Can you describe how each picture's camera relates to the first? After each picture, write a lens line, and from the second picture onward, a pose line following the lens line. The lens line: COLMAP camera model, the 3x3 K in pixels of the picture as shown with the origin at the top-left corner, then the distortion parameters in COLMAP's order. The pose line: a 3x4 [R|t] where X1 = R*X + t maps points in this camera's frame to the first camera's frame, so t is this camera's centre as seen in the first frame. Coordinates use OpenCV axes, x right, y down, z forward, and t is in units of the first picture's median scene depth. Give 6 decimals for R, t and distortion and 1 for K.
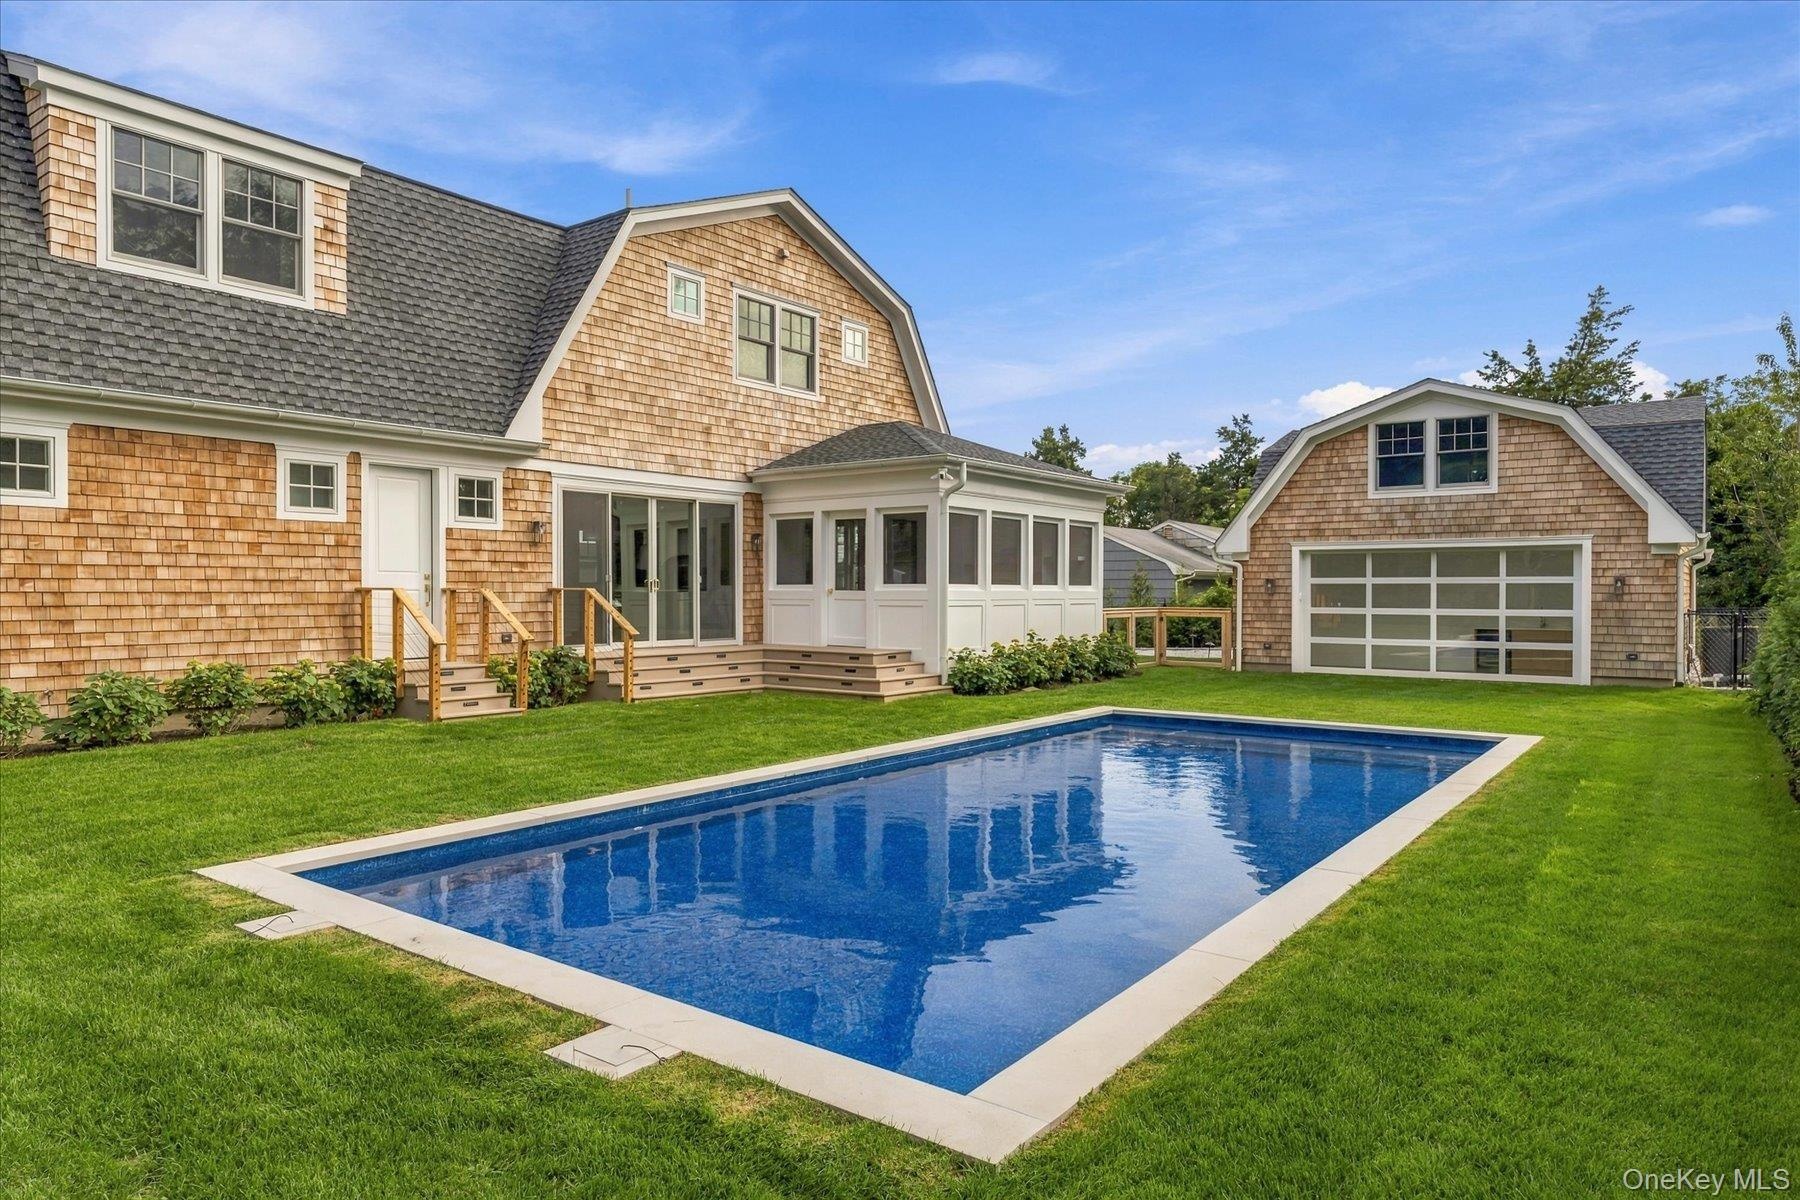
lens RADIAL K [[1007.1, 0, 900.0], [0, 1007.1, 600.0], [0, 0, 1]] dist [0.039830, 0.002081]
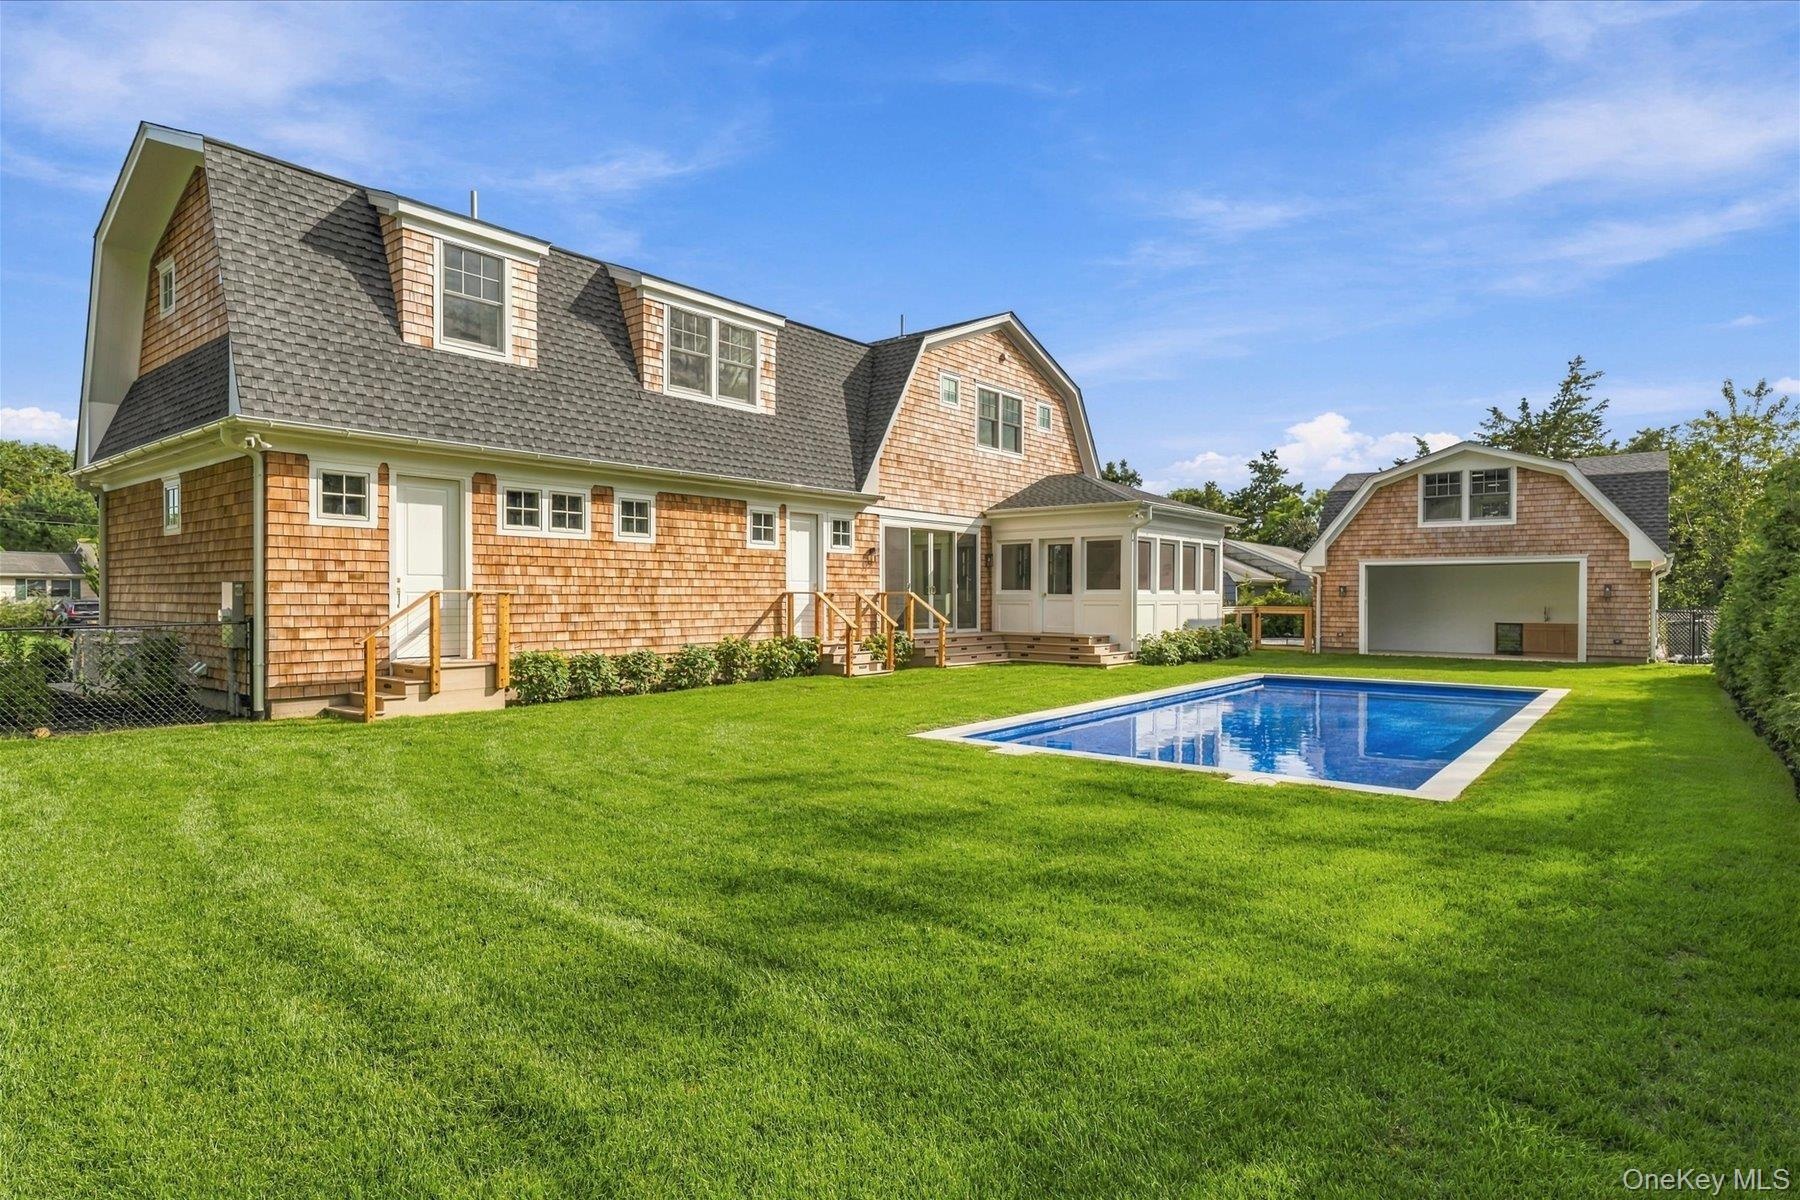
lens RADIAL K [[922.2, 0, 900.0], [0, 922.2, 600.0], [0, 0, 1]] dist [0.069298, -0.000550]
pose [[0.999997, 0.000870, 0.002495, -0.280997], [-0.000862, 0.999994, -0.003266, 0.003536], [-0.002498, 0.003264, 0.999992, -0.316965]]
